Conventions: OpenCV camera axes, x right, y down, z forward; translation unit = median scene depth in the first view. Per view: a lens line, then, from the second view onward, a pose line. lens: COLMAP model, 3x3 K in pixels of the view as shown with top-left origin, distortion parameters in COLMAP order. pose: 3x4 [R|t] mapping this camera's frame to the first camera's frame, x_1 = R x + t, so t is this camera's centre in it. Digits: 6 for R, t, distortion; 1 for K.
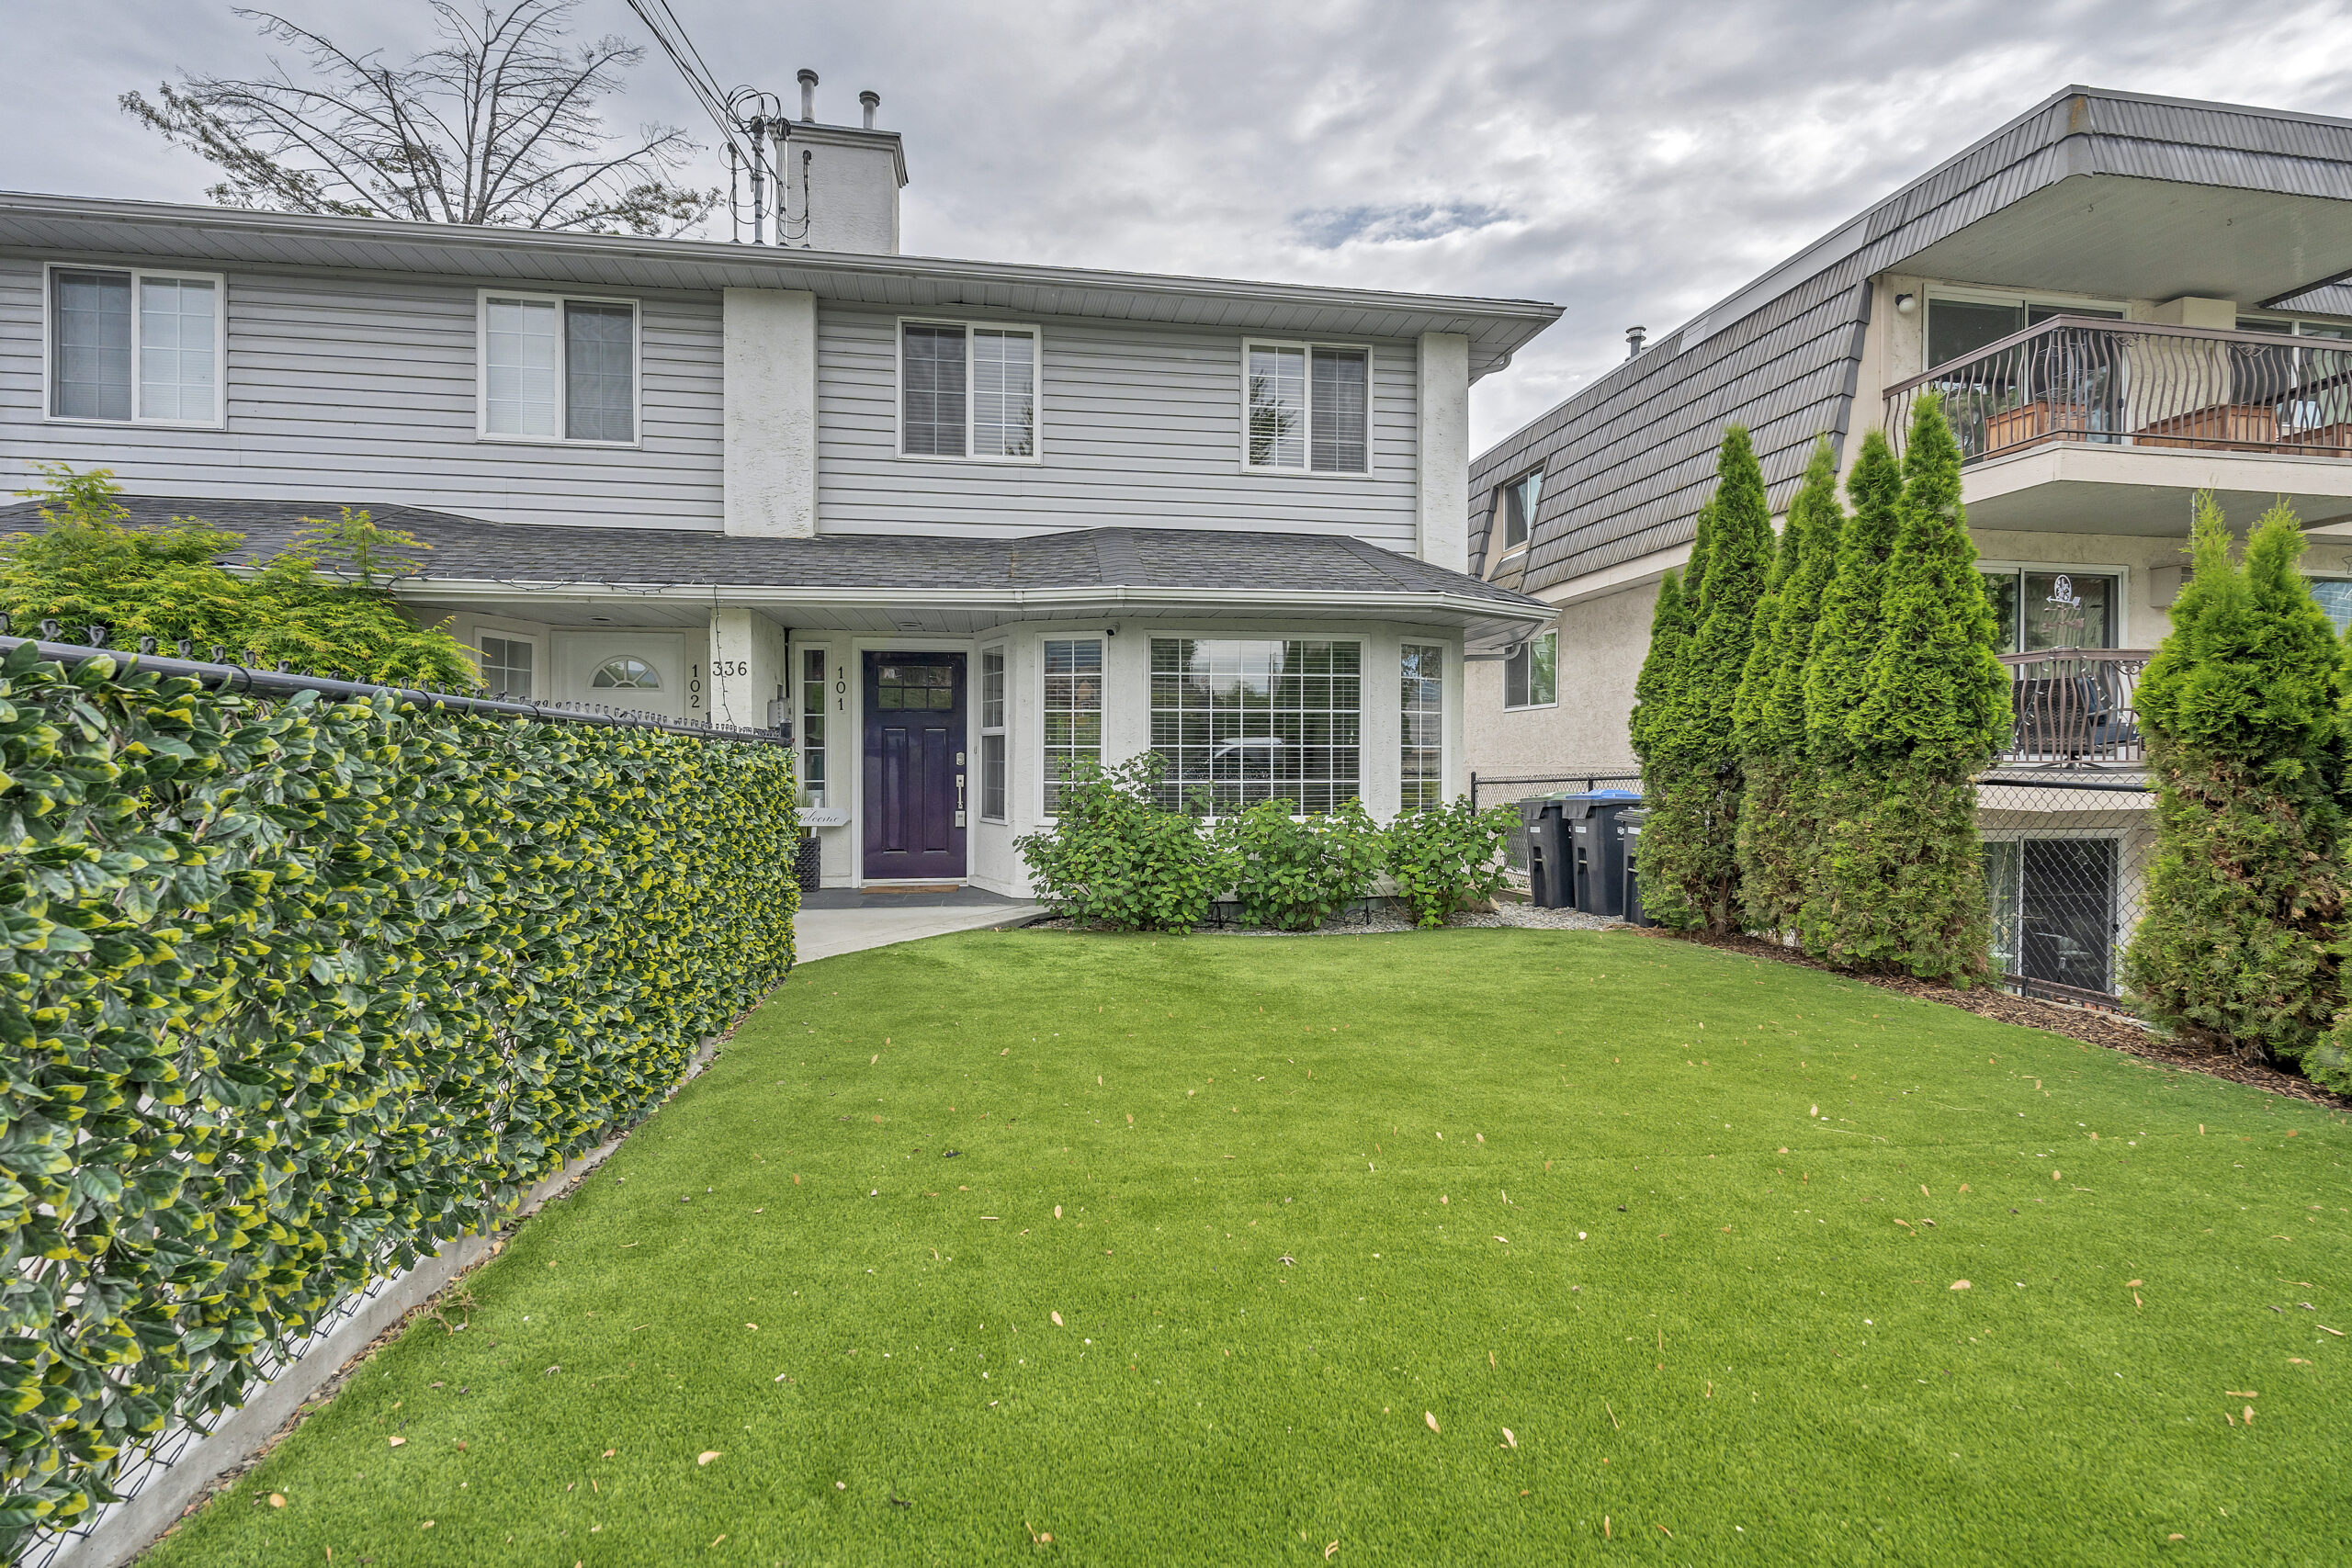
lens RADIAL K [[1061.9, 0, 1176.0], [0, 1061.9, 784.0], [0, 0, 1]] dist [0.000434, 0.000736]
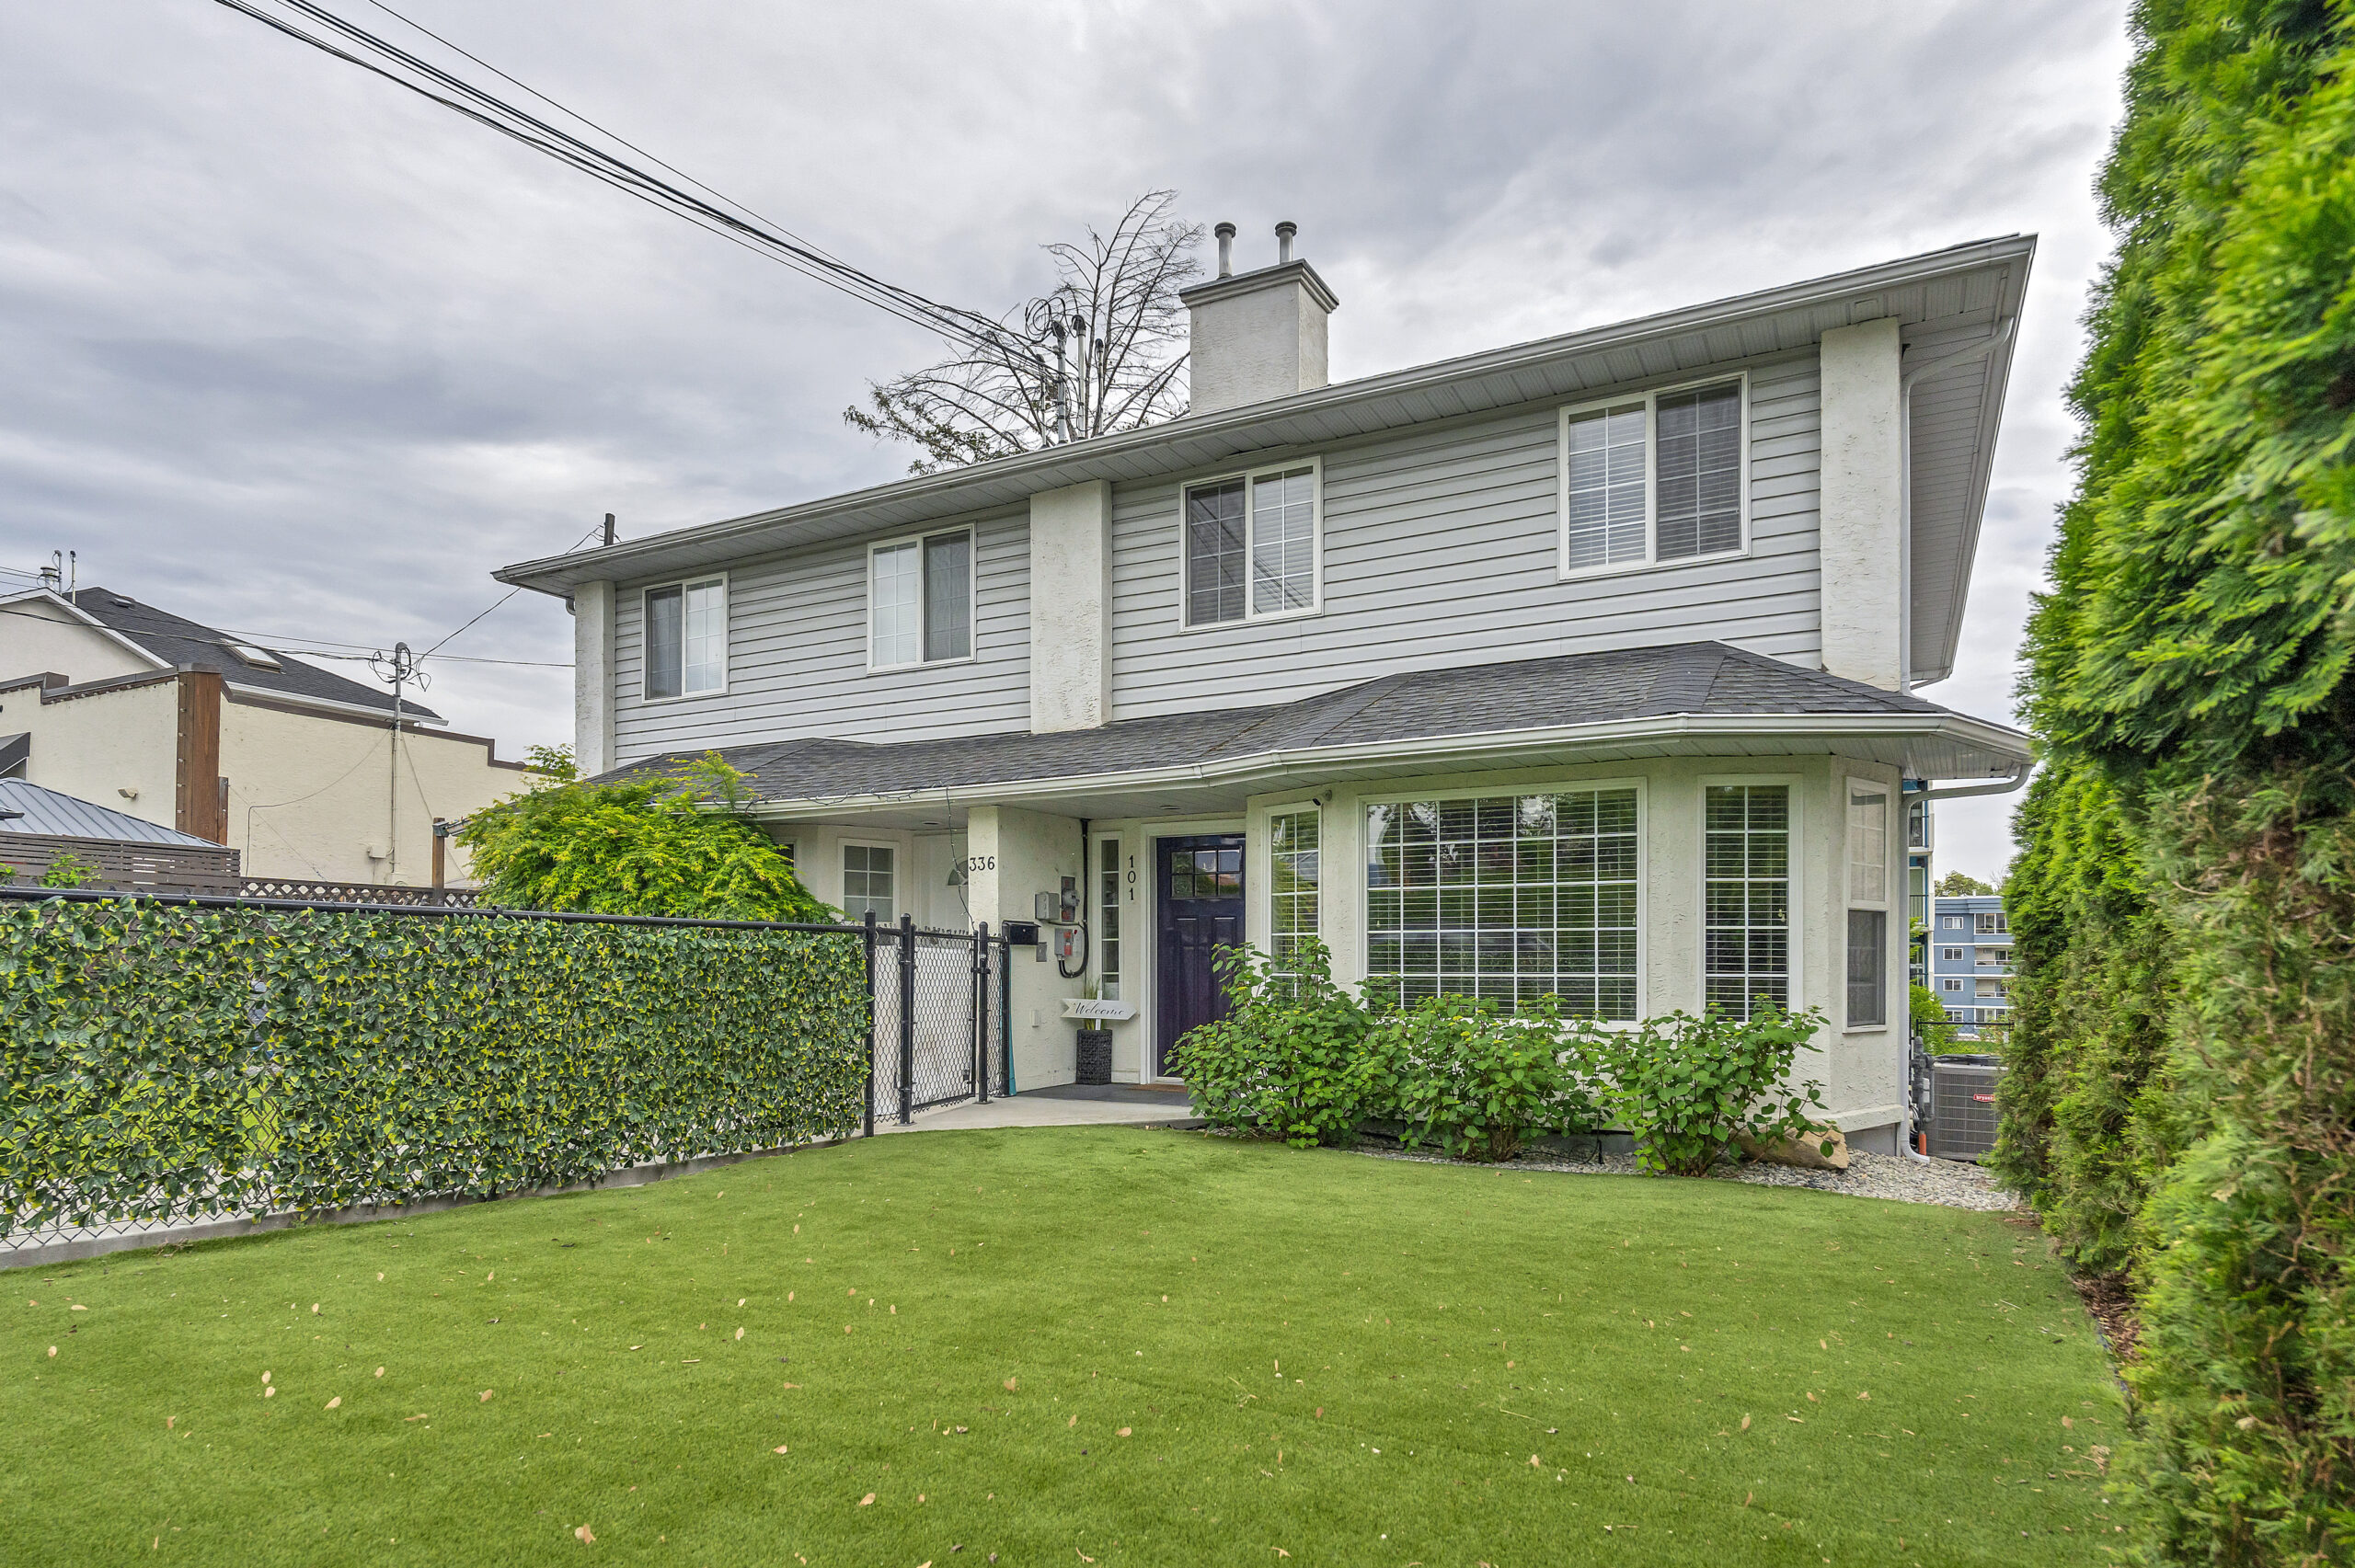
lens RADIAL K [[1290.8, 0, 1177.5], [0, 1290.8, 958.8], [0, 0, 1]] dist [0.007267, 0.000493]
pose [[0.806552, -0.002799, -0.591157, 0.415439], [-0.005874, 0.999901, -0.012749, -0.000957], [0.591134, 0.013755, 0.806456, 0.073518]]
